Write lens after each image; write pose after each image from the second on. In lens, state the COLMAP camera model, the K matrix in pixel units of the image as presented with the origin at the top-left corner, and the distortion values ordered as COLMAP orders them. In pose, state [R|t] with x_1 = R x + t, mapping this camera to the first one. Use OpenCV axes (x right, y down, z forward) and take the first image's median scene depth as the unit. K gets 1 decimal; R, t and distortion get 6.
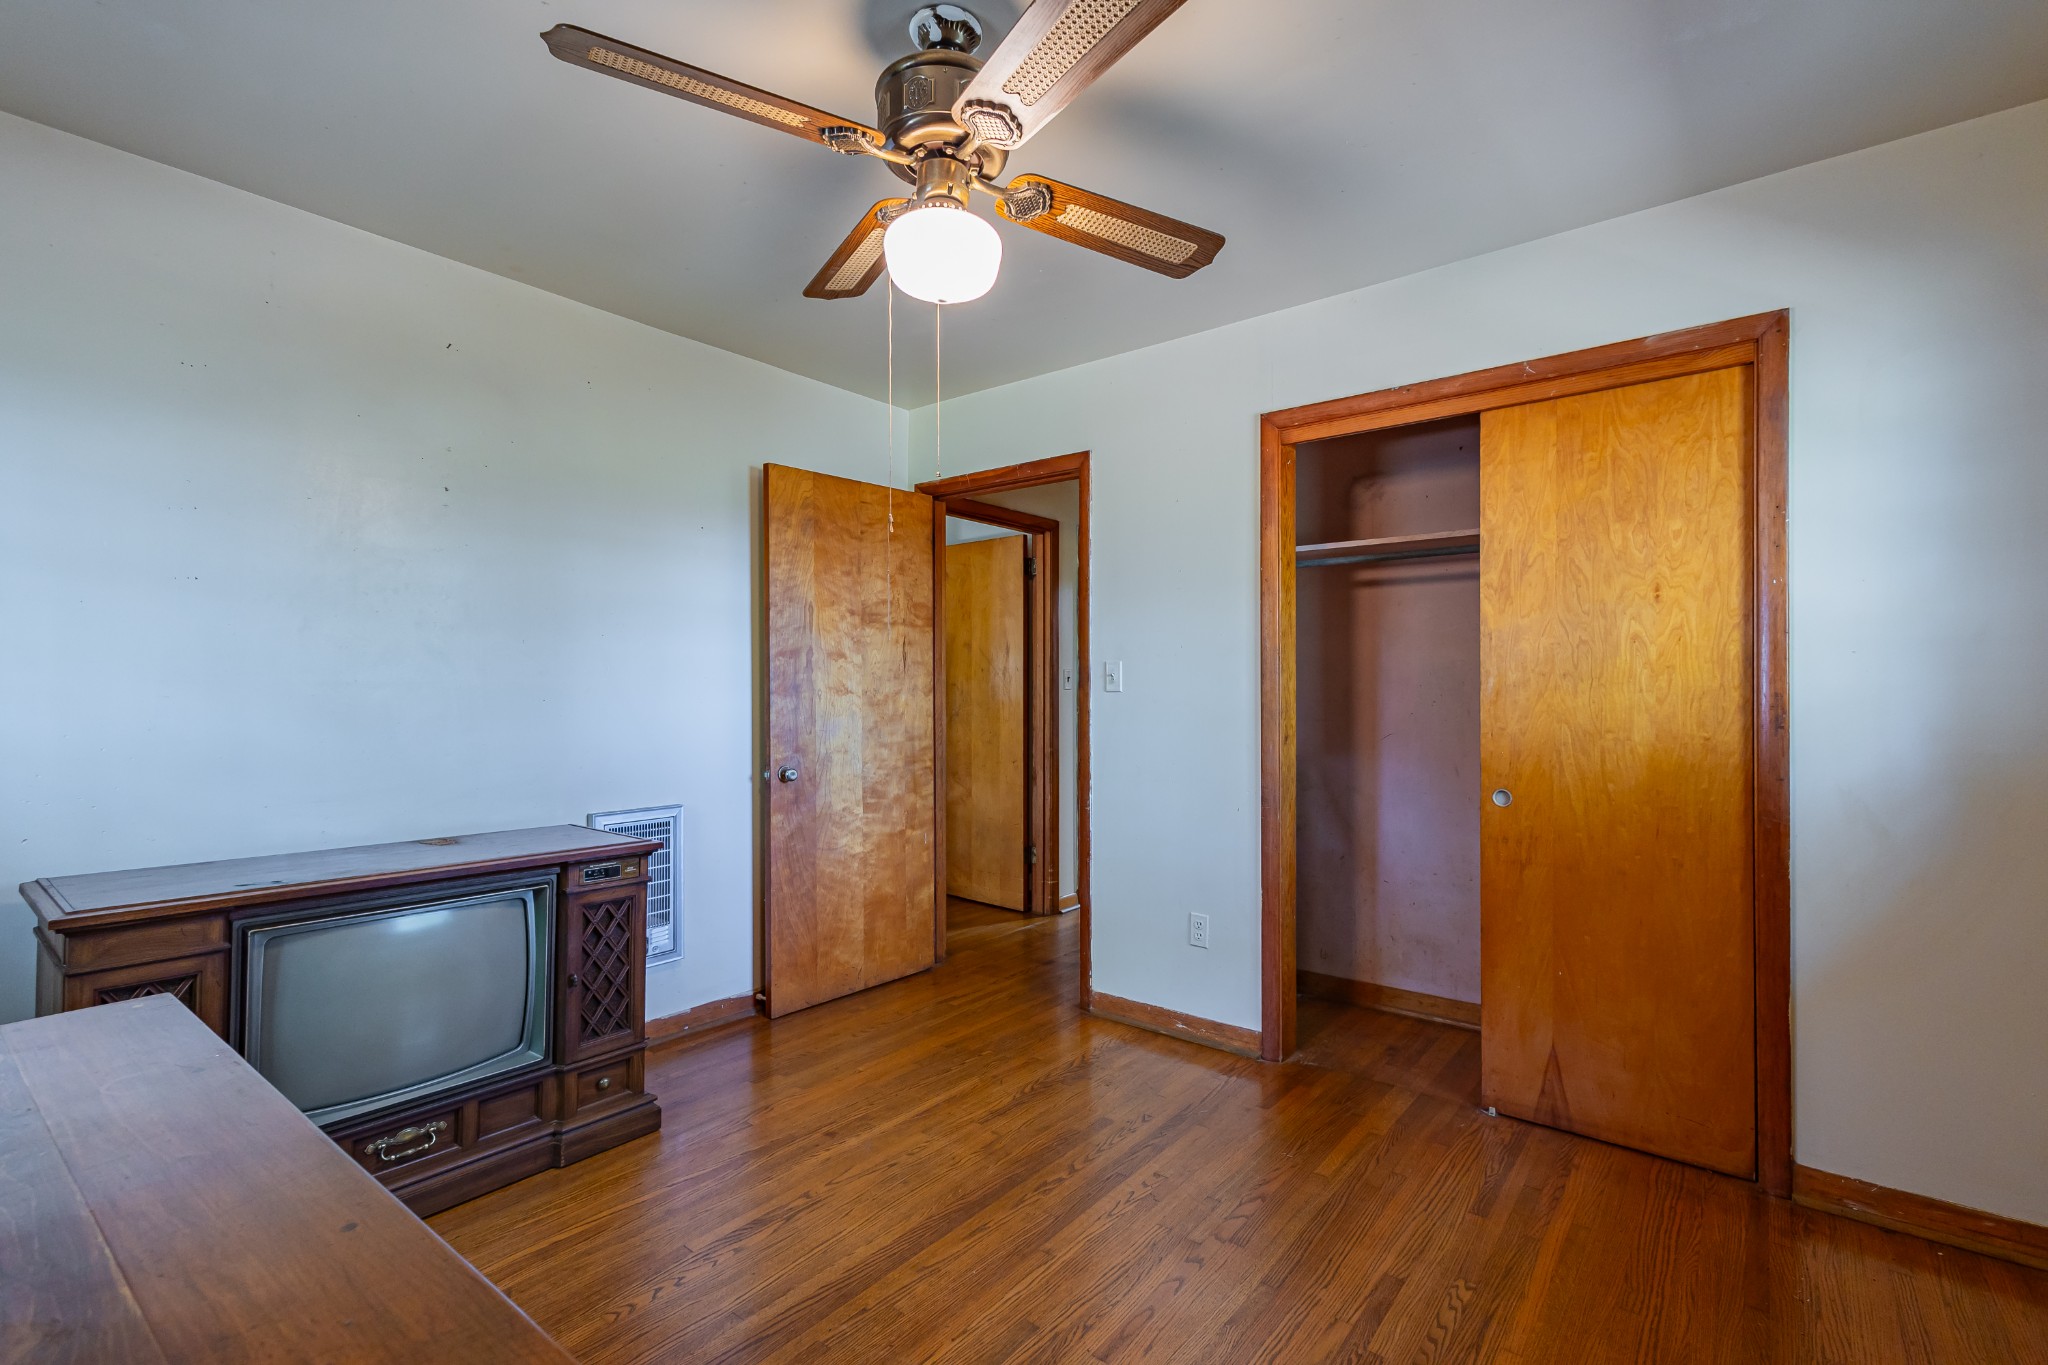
lens RADIAL K [[913.9, 0, 1024.0], [0, 913.9, 682.5], [0, 0, 1]] dist [0.001406, -0.000355]
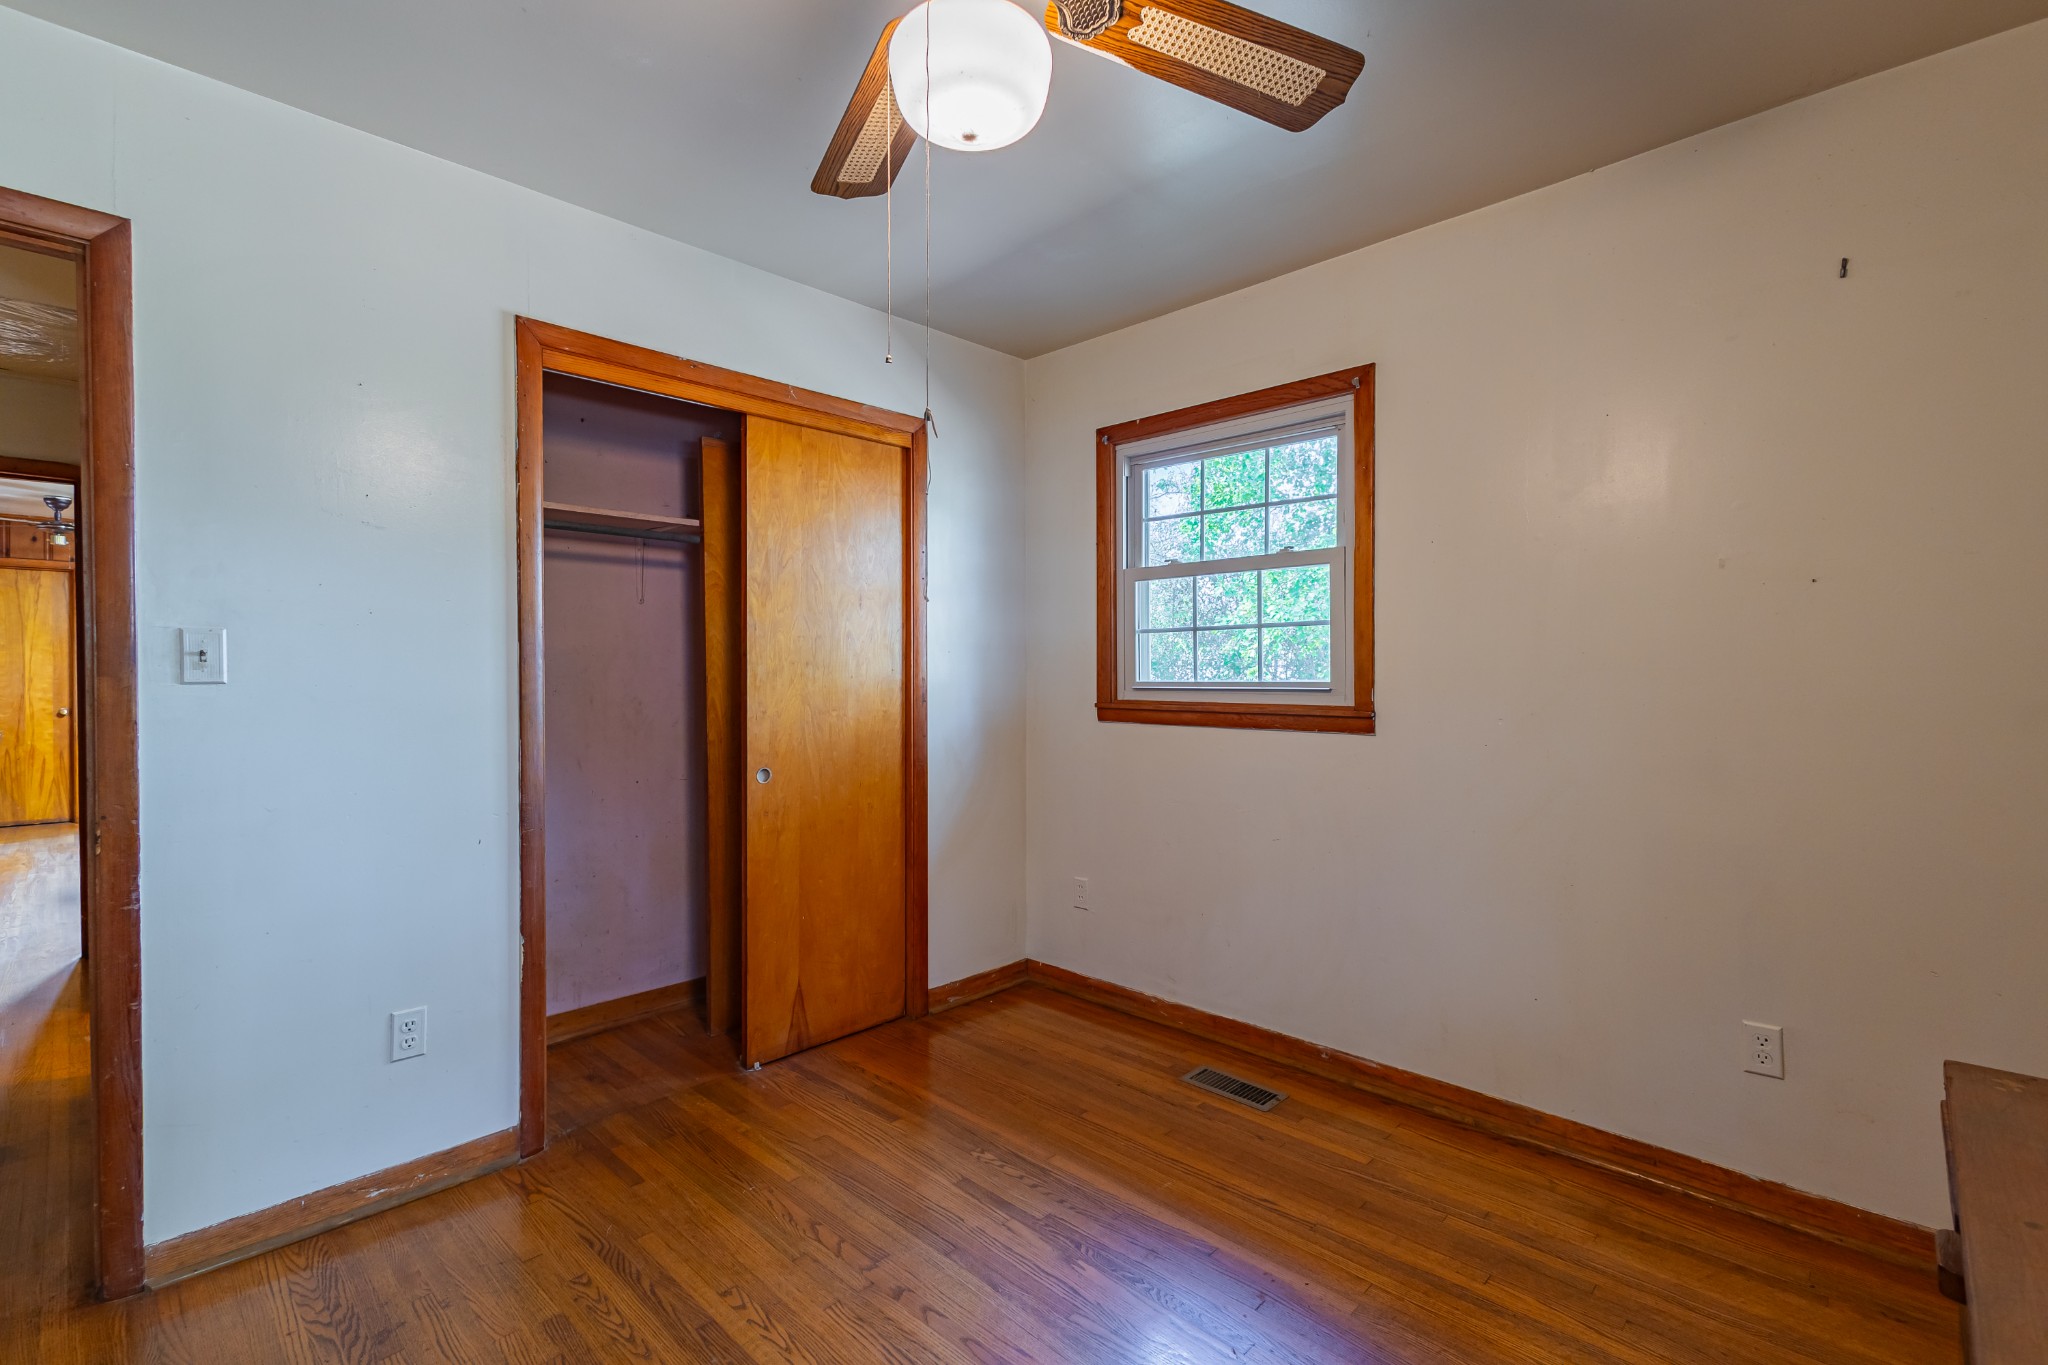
lens RADIAL K [[913.9, 0, 1024.0], [0, 913.9, 682.5], [0, 0, 1]] dist [0.001406, -0.000355]
pose [[0.090331, -0.009096, 0.995870, -0.558473], [-0.002269, 0.999954, 0.009339, 0.004322], [-0.995909, -0.003104, 0.090306, 0.616992]]
